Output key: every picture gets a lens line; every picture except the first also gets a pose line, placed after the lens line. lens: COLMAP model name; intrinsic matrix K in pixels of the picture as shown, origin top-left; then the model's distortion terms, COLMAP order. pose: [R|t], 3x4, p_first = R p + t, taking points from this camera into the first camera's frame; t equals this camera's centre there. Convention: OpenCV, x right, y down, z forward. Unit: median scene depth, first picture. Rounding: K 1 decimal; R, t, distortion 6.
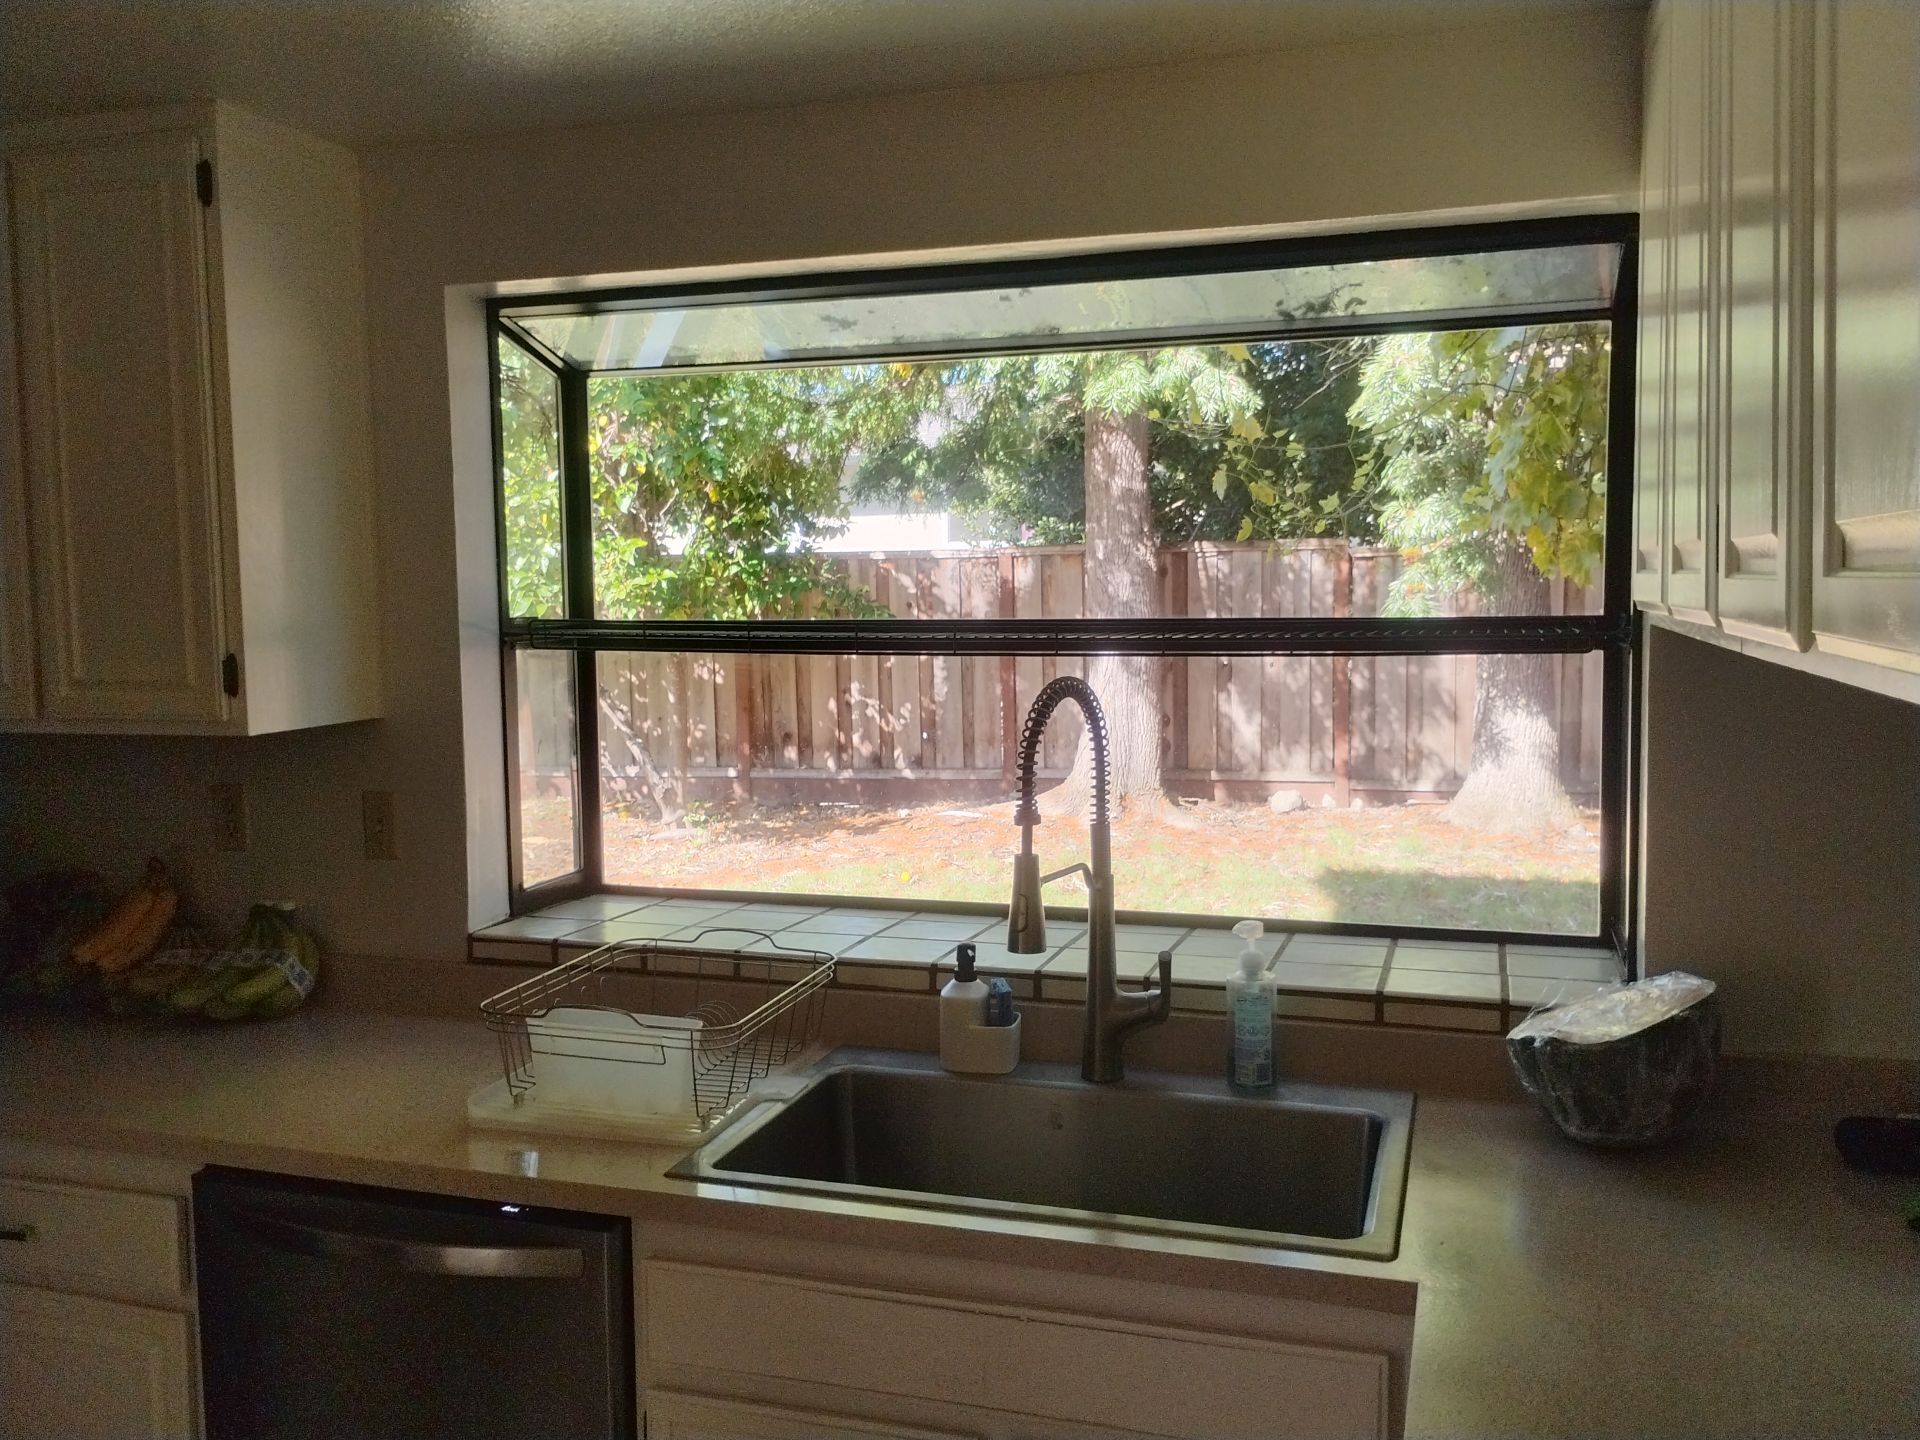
lens RADIAL K [[1602.0, 0, 958.9], [0, 1602.0, 718.6], [0, 0, 1]] dist [0.000646, -0.000190]
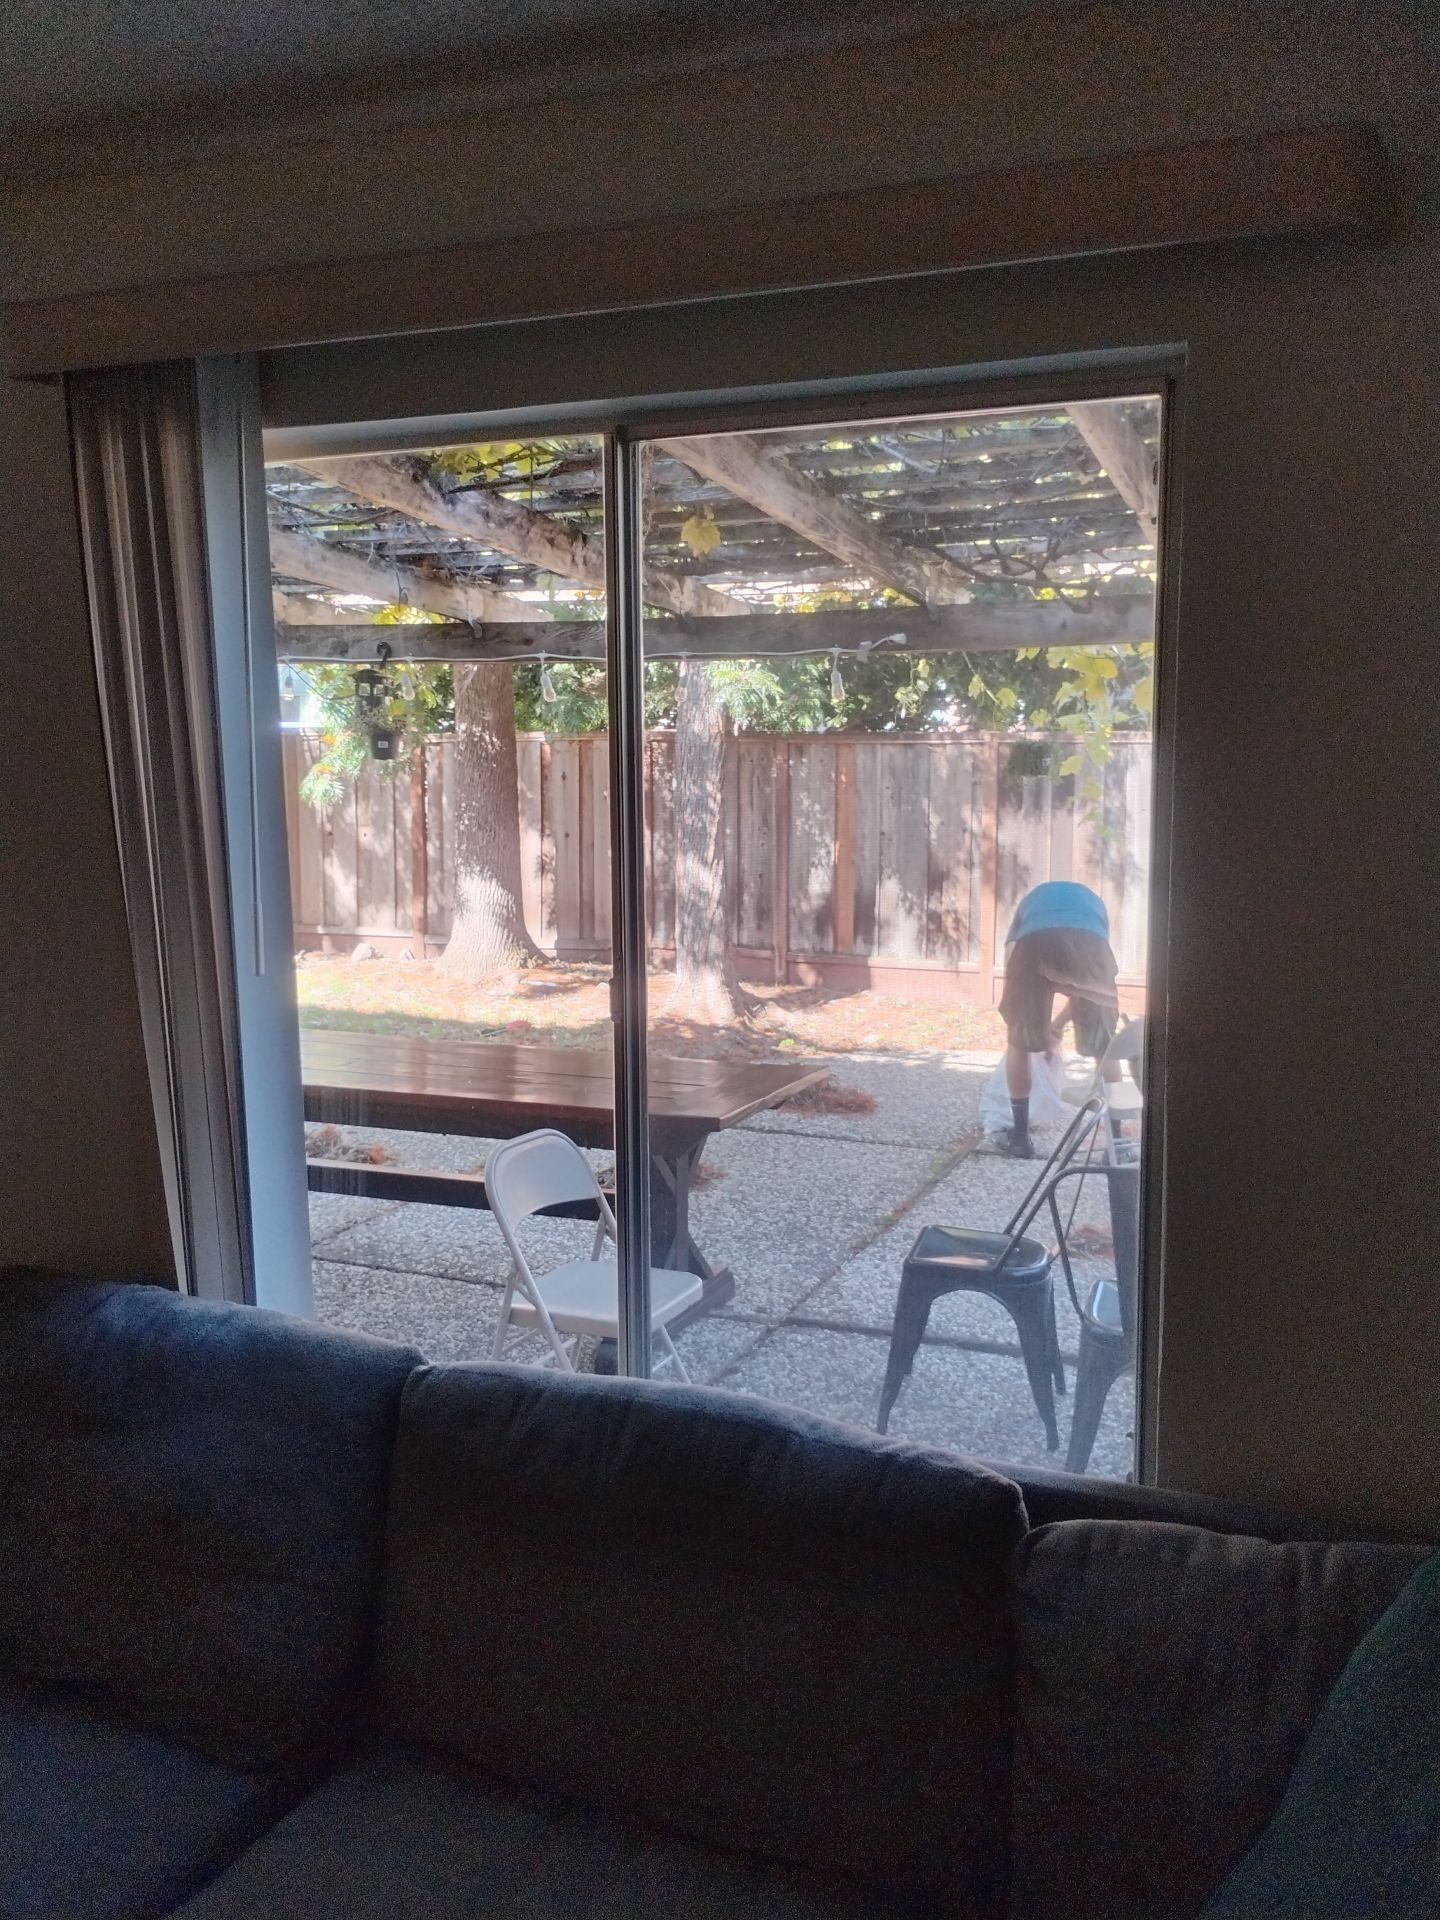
lens RADIAL K [[1602.0, 0, 720.3], [0, 1602.0, 956.5], [0, 0, 1]] dist [0.000646, -0.000190]
pose [[0.998322, 0.021393, -0.053804, 0.518376], [-0.019137, 0.998930, 0.042101, 0.000987], [0.054647, -0.041000, 0.997664, -0.147426]]
